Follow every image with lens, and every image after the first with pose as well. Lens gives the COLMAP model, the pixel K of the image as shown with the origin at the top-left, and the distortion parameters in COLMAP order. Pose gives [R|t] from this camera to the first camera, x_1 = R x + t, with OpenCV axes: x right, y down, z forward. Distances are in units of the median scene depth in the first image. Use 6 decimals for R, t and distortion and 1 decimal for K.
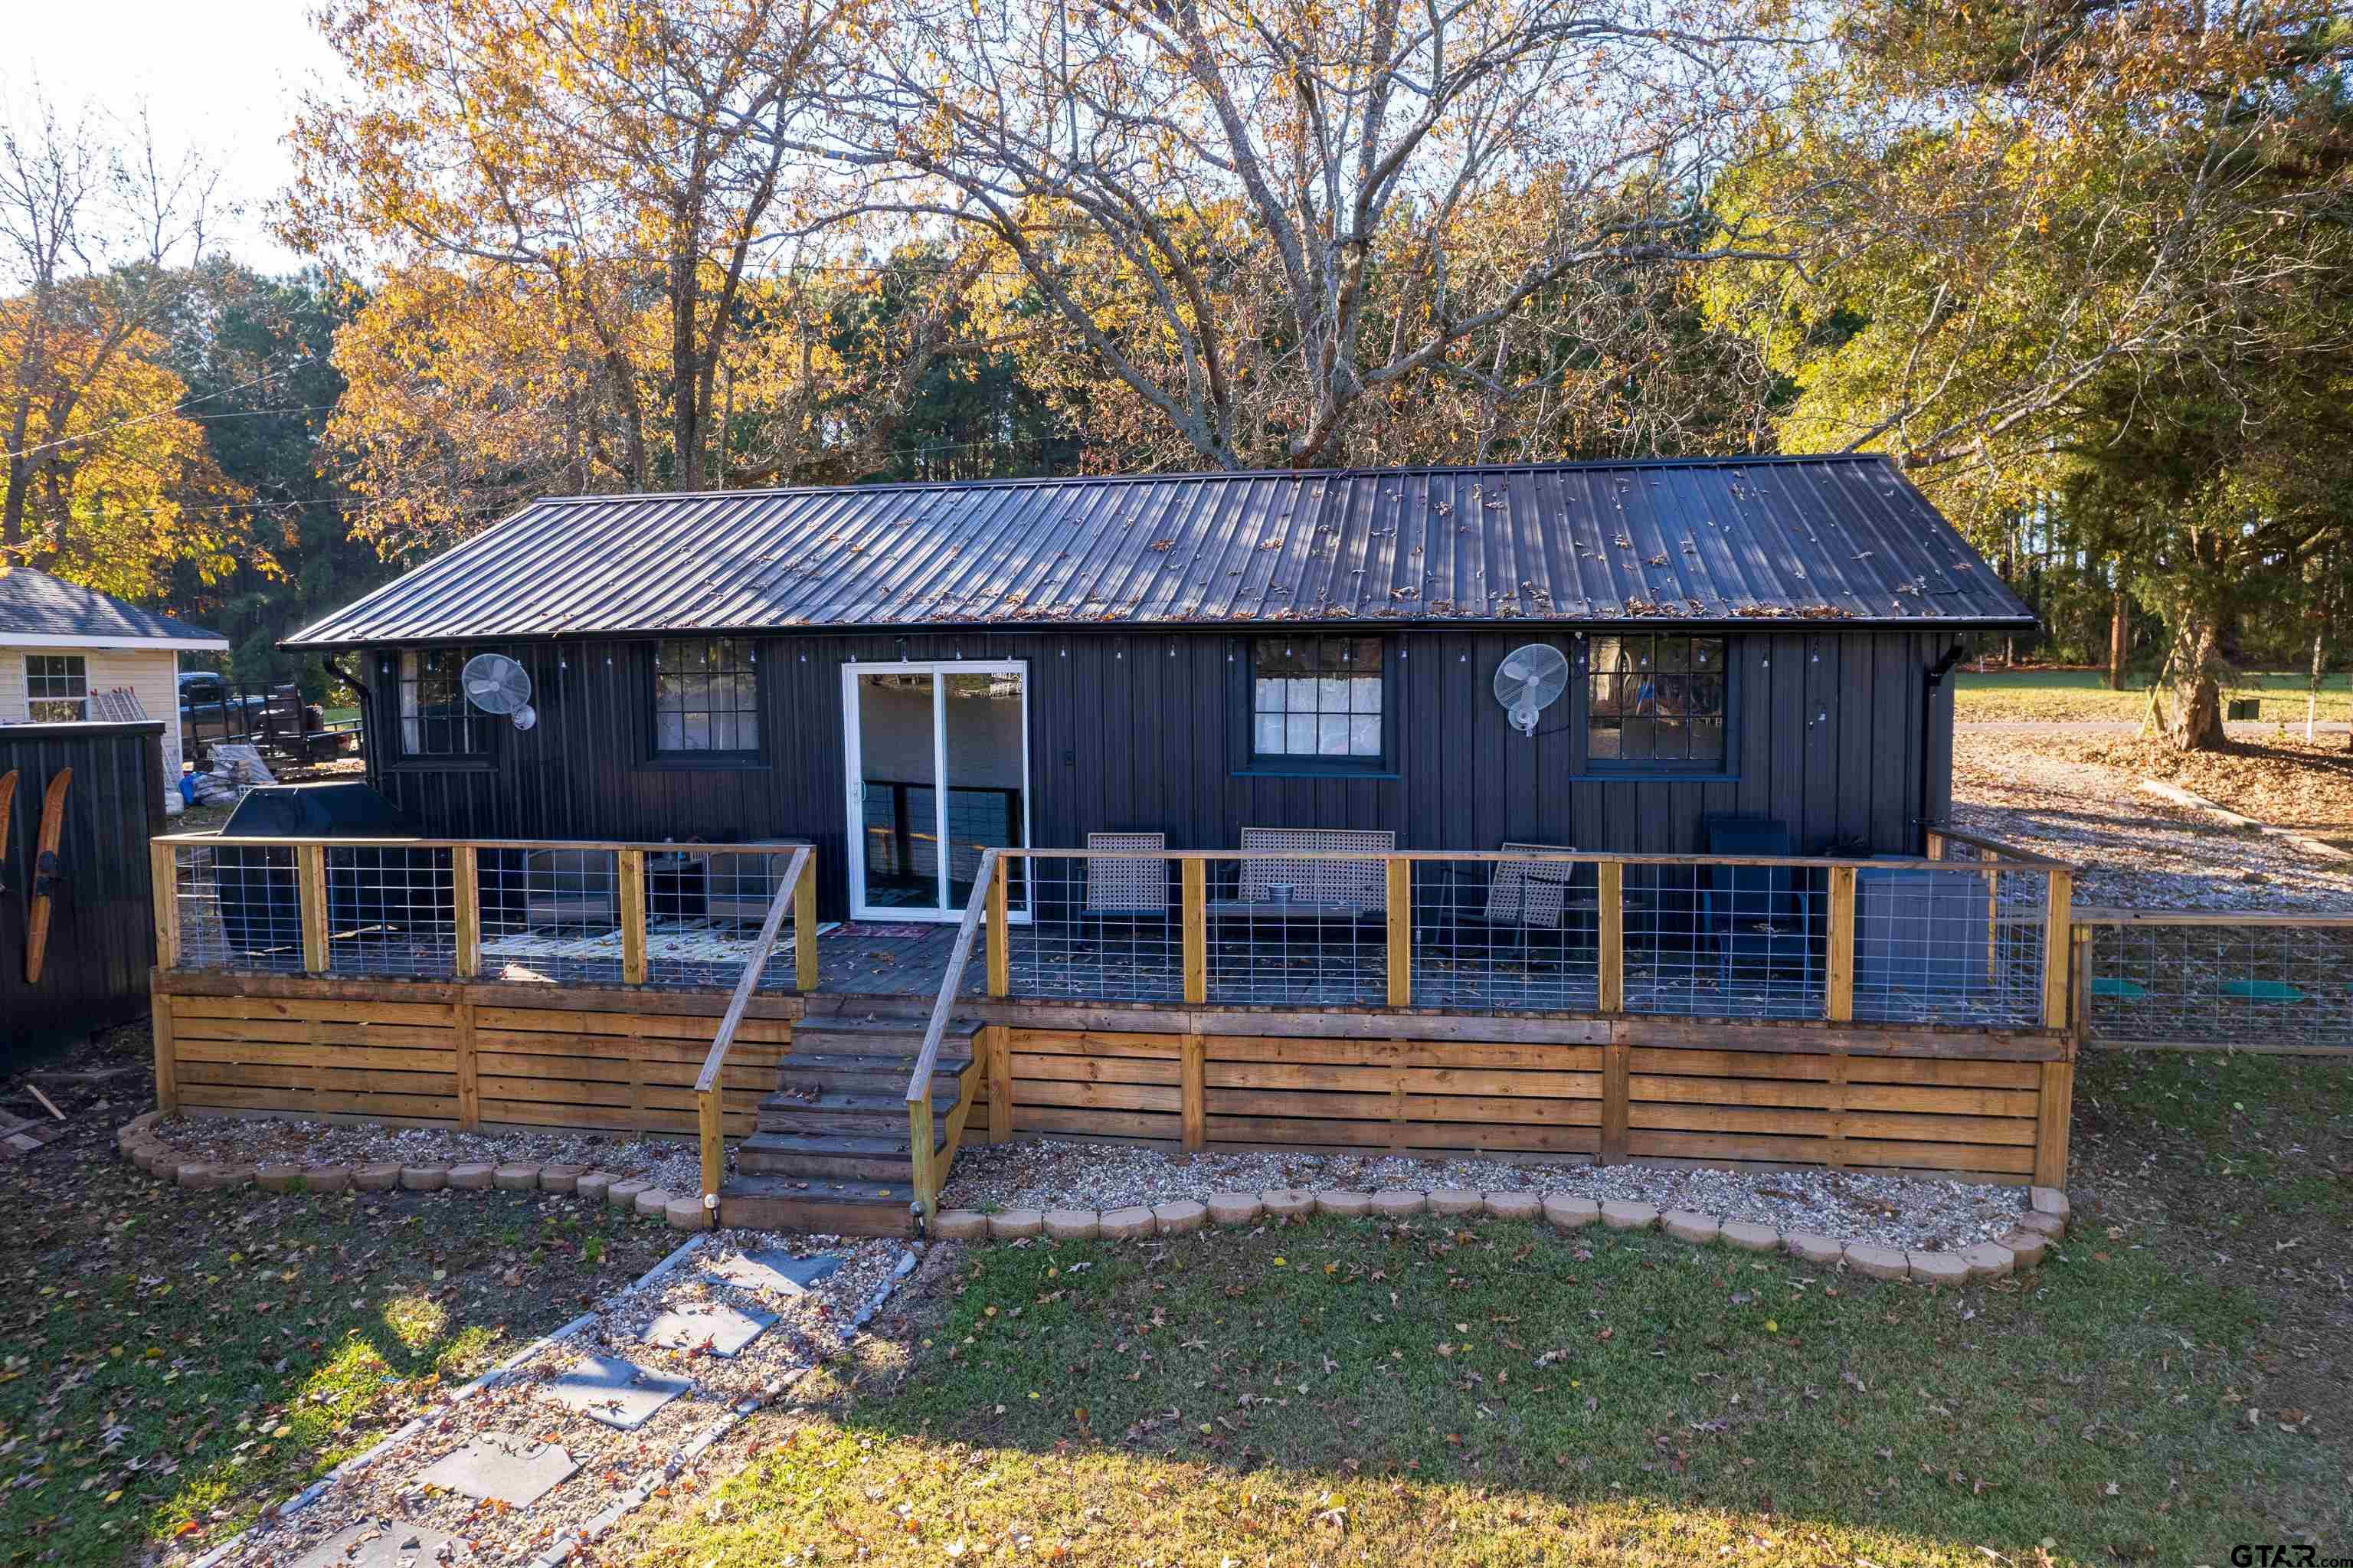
lens RADIAL K [[1524.2, 0, 1176.5], [0, 1524.2, 784.0], [0, 0, 1]] dist [-0.046838, 0.001492]
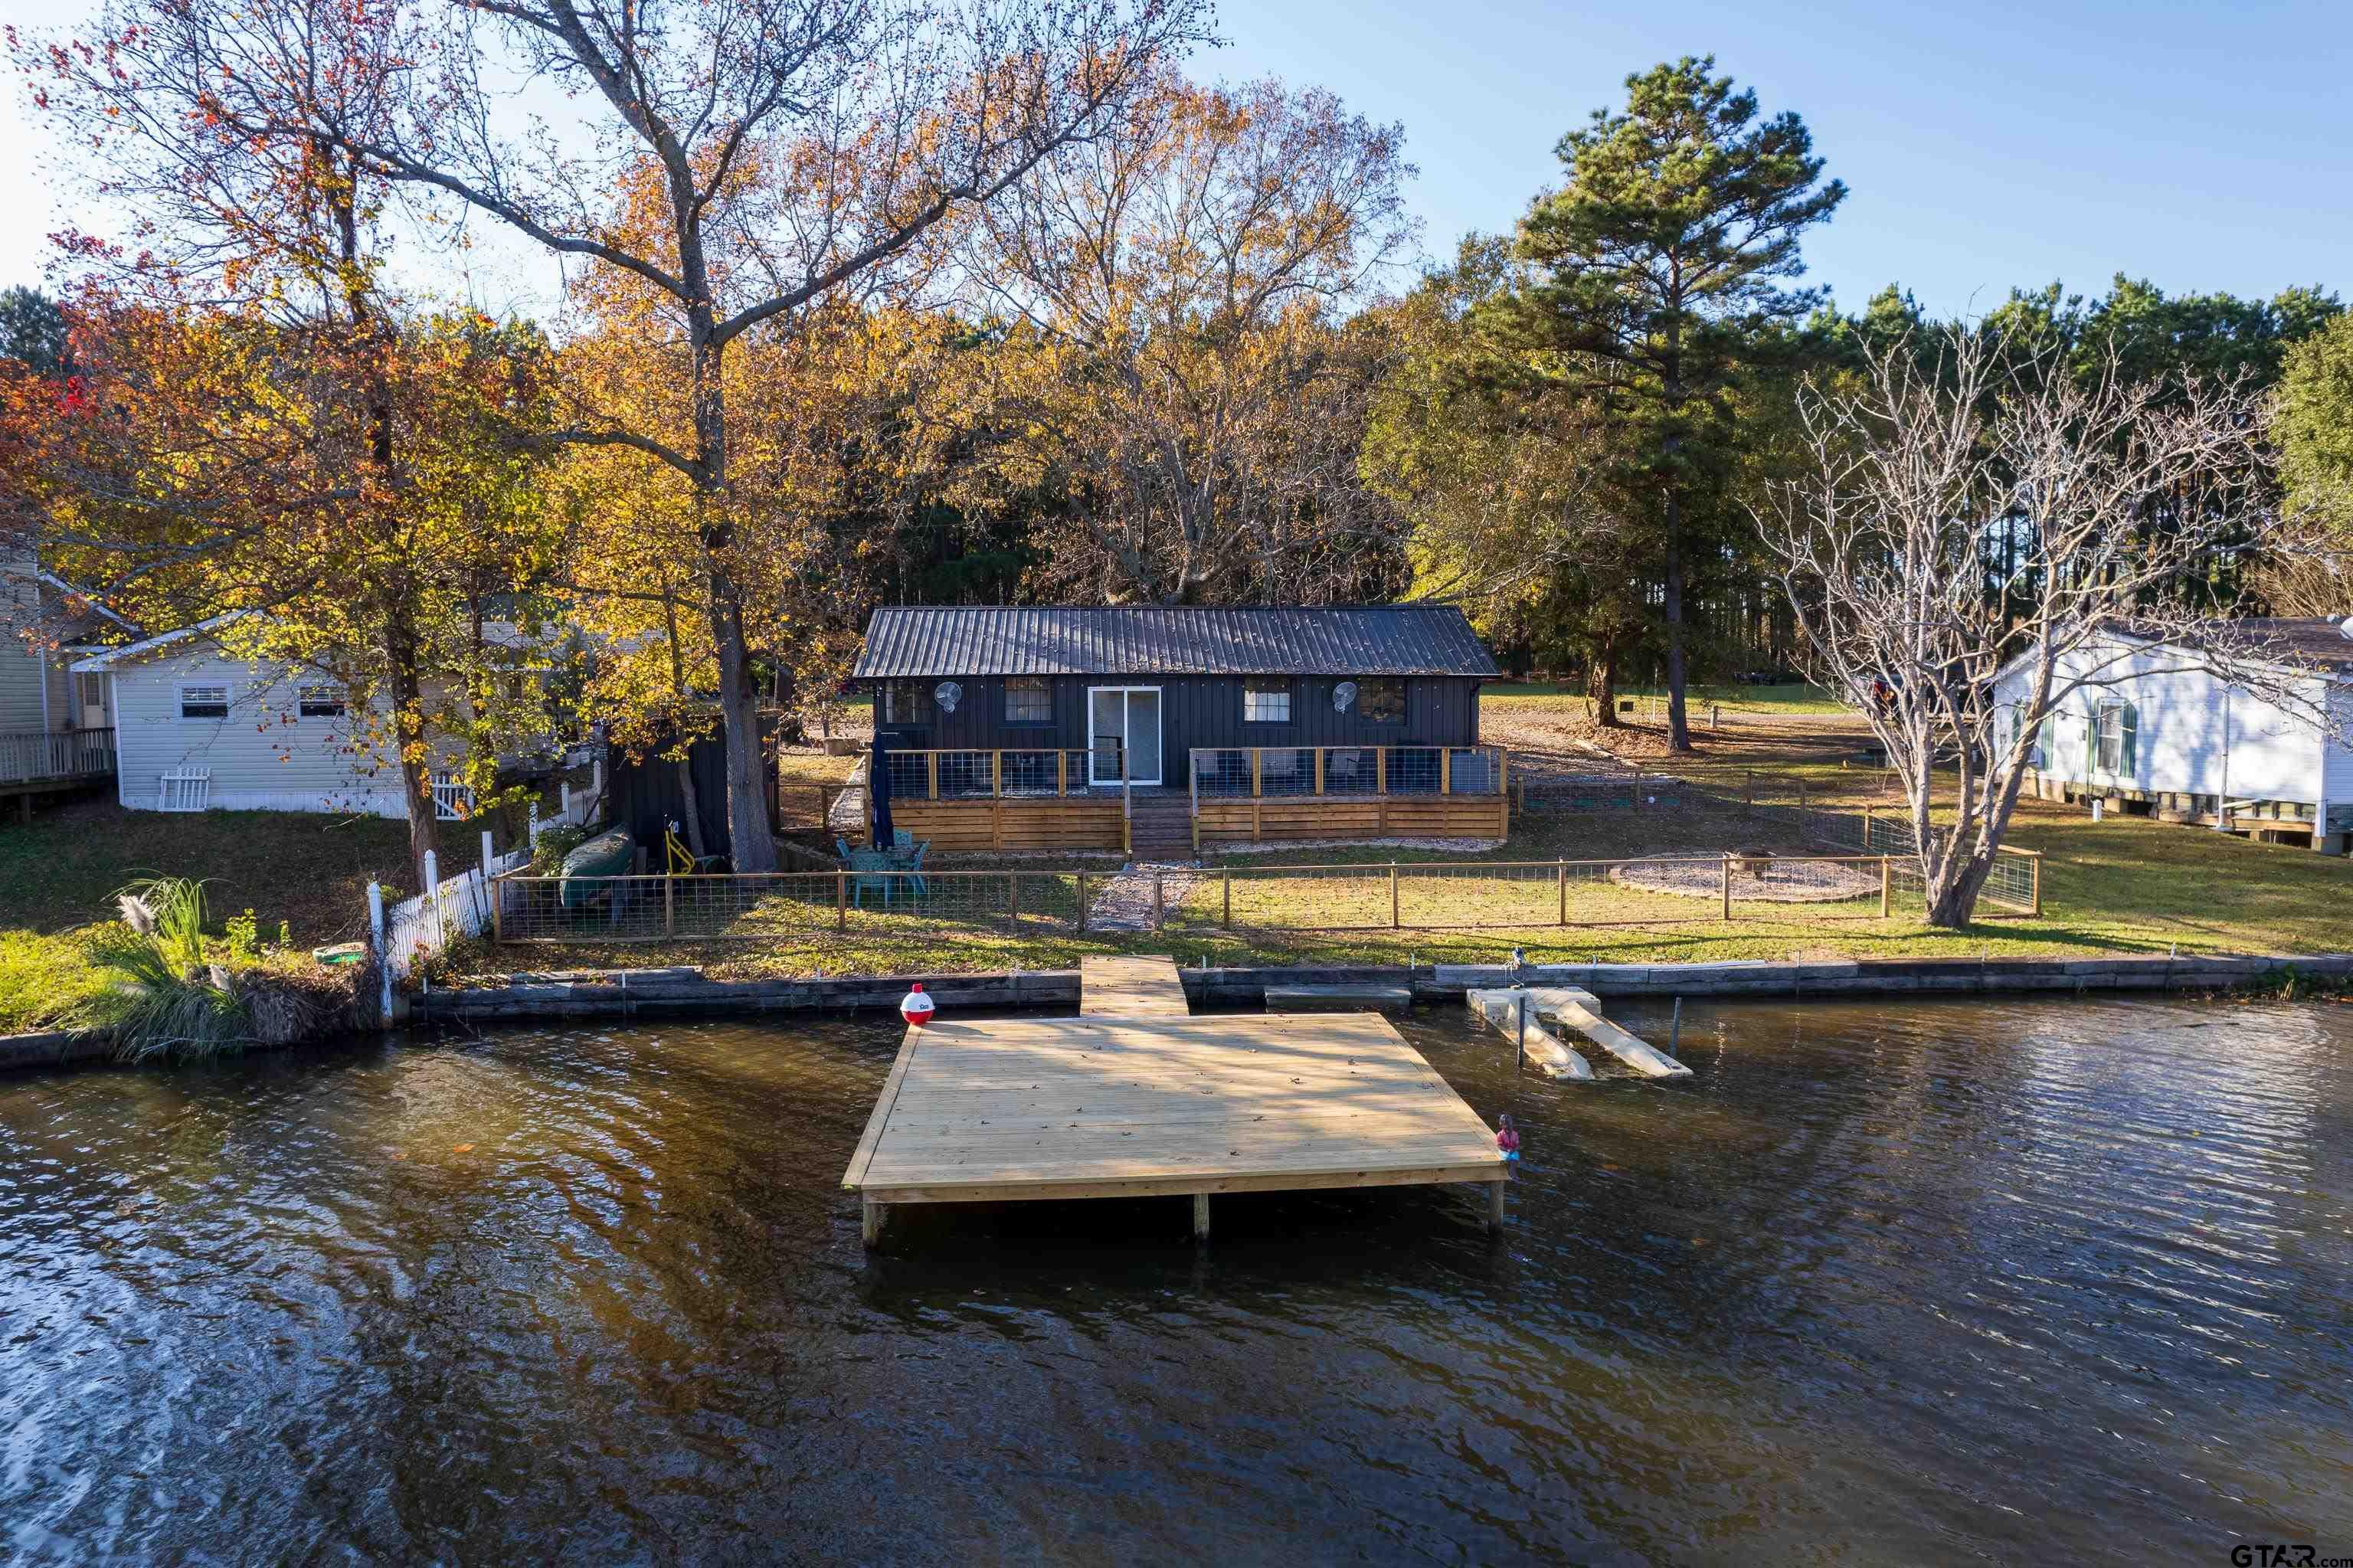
lens RADIAL K [[1469.4, 0, 1176.5], [0, 1469.4, 784.0], [0, 0, 1]] dist [-0.039925, -0.000137]
pose [[0.970303, -0.011874, 0.241599, -0.706267], [0.011810, 0.999929, 0.001713, 0.088063], [-0.241602, 0.001192, 0.970375, -1.538253]]
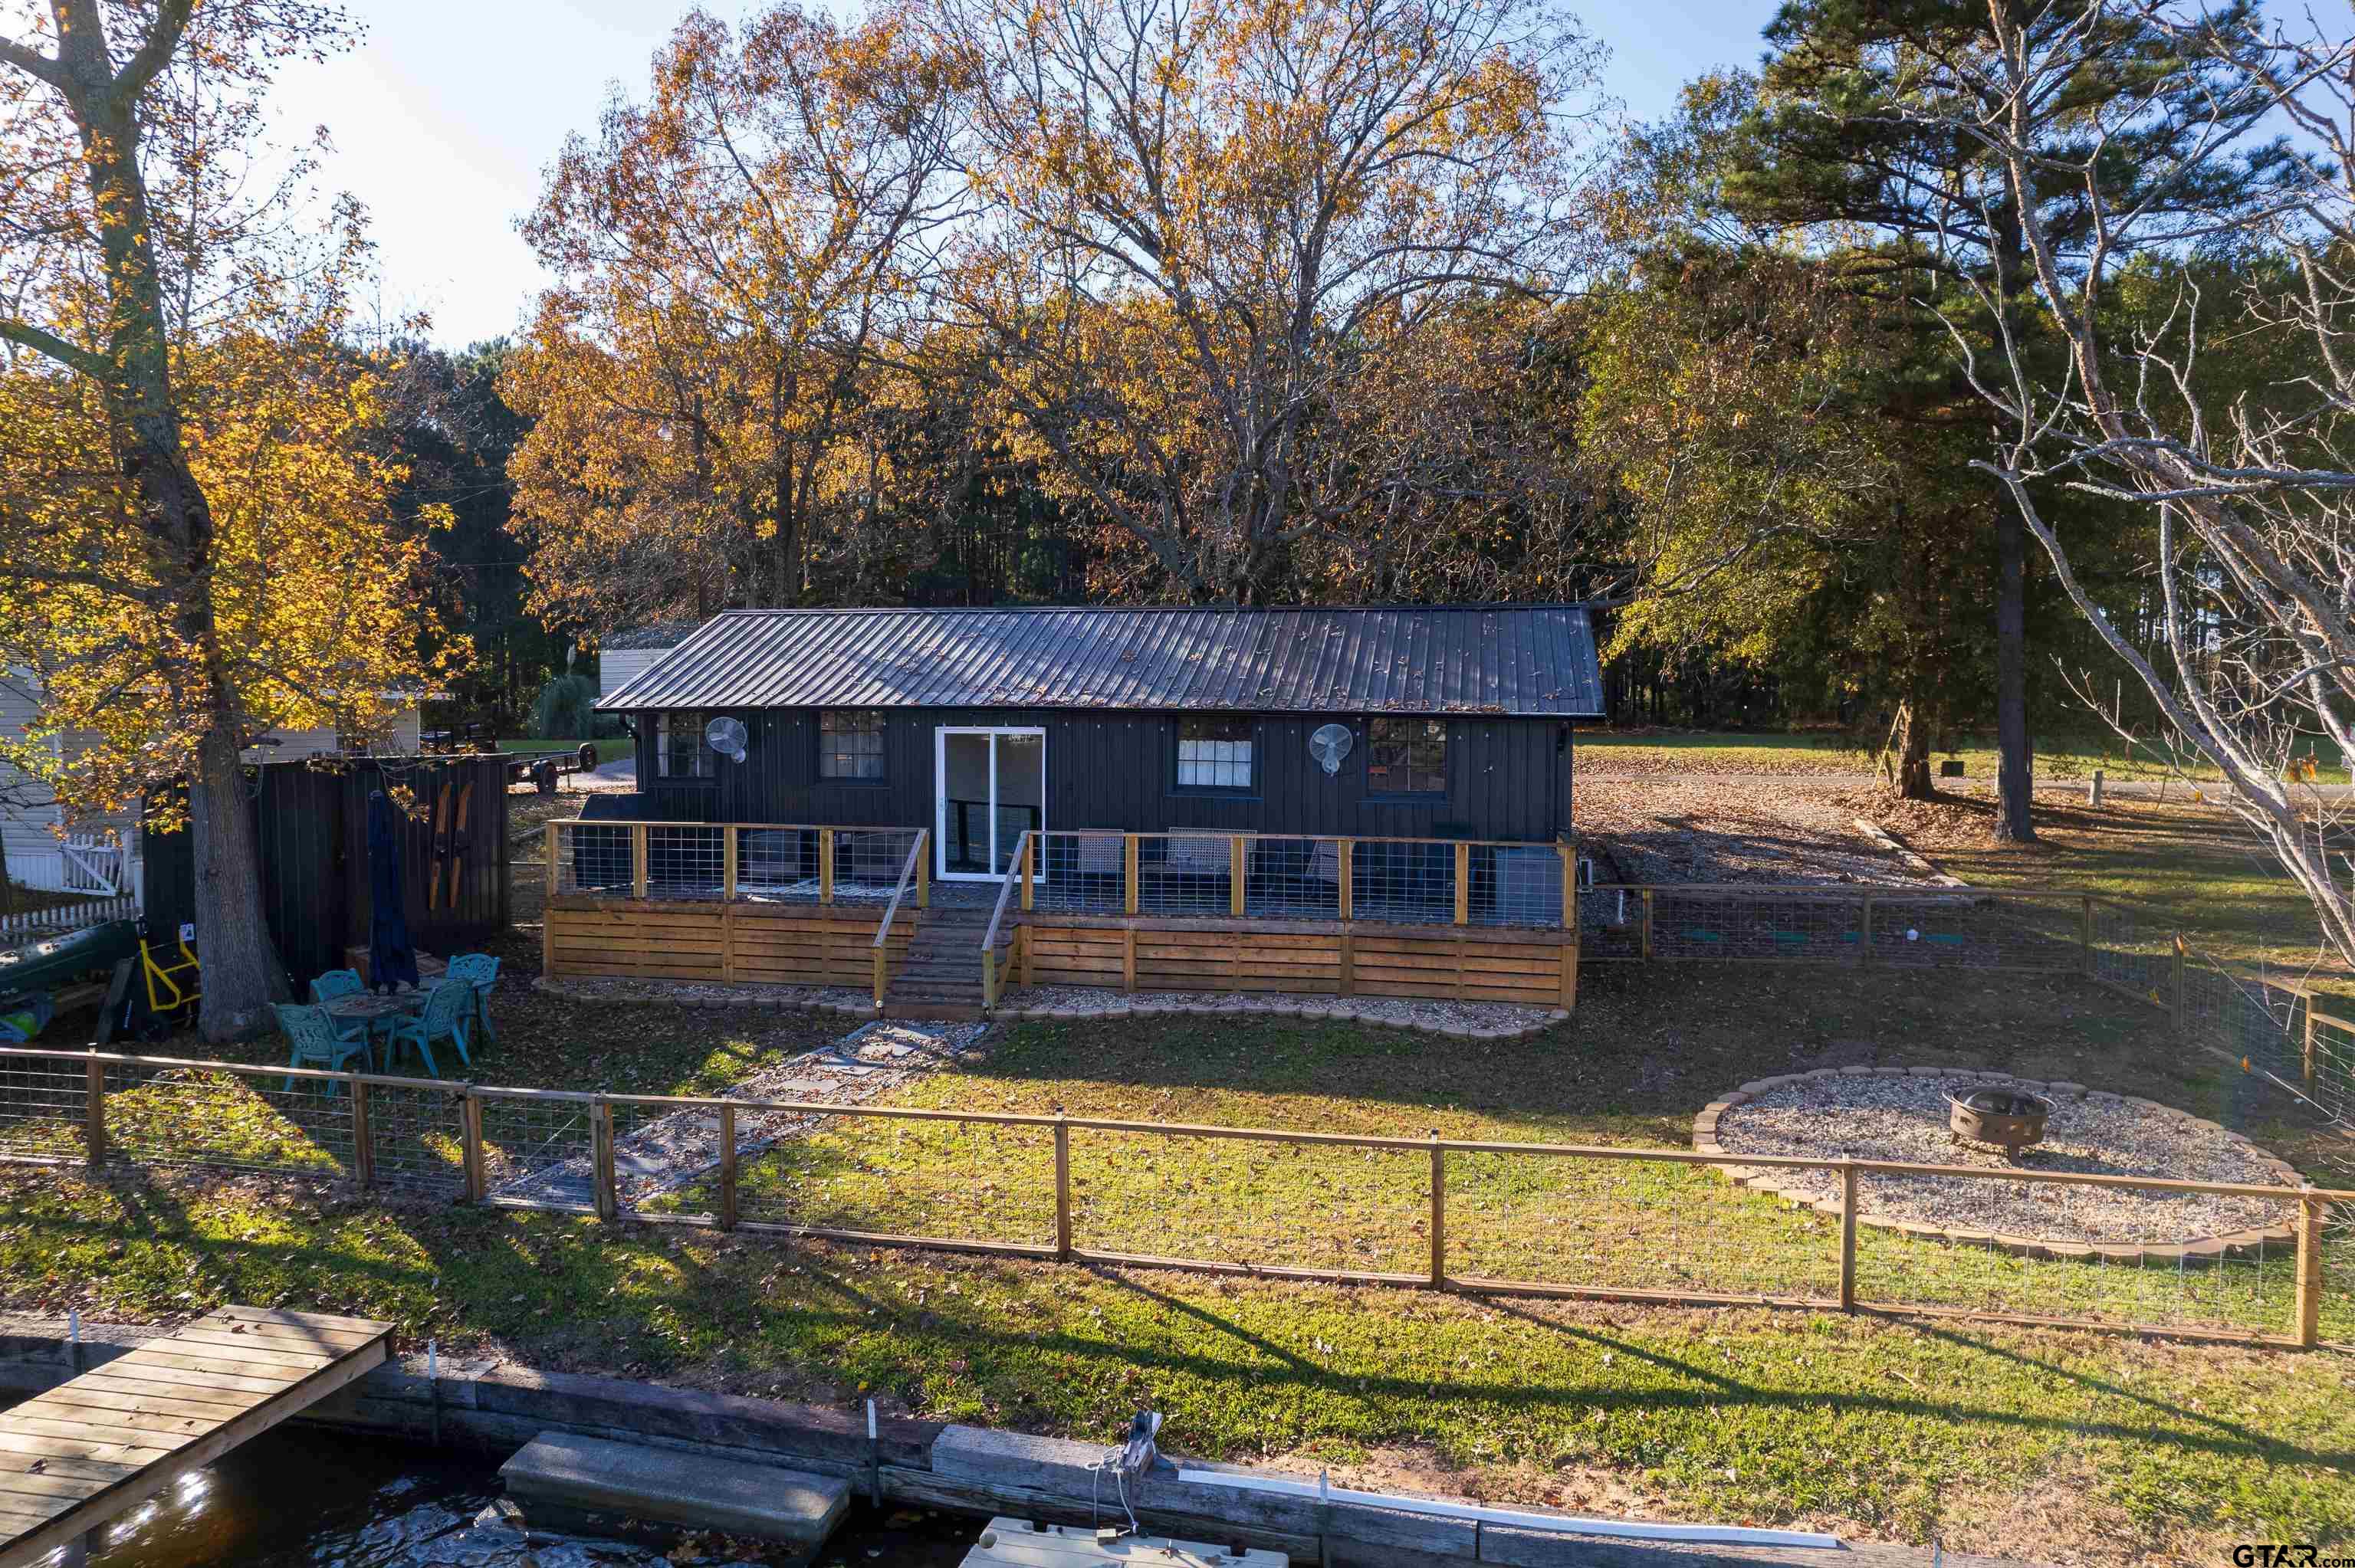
lens RADIAL K [[1525.2, 0, 1177.5], [0, 1525.2, 784.0], [0, 0, 1]] dist [-0.046838, 0.001492]
pose [[0.999820, 0.016567, -0.009290, 0.065858], [-0.016836, 0.999420, -0.029606, 0.030122], [0.008794, 0.029757, 0.999518, -0.699910]]
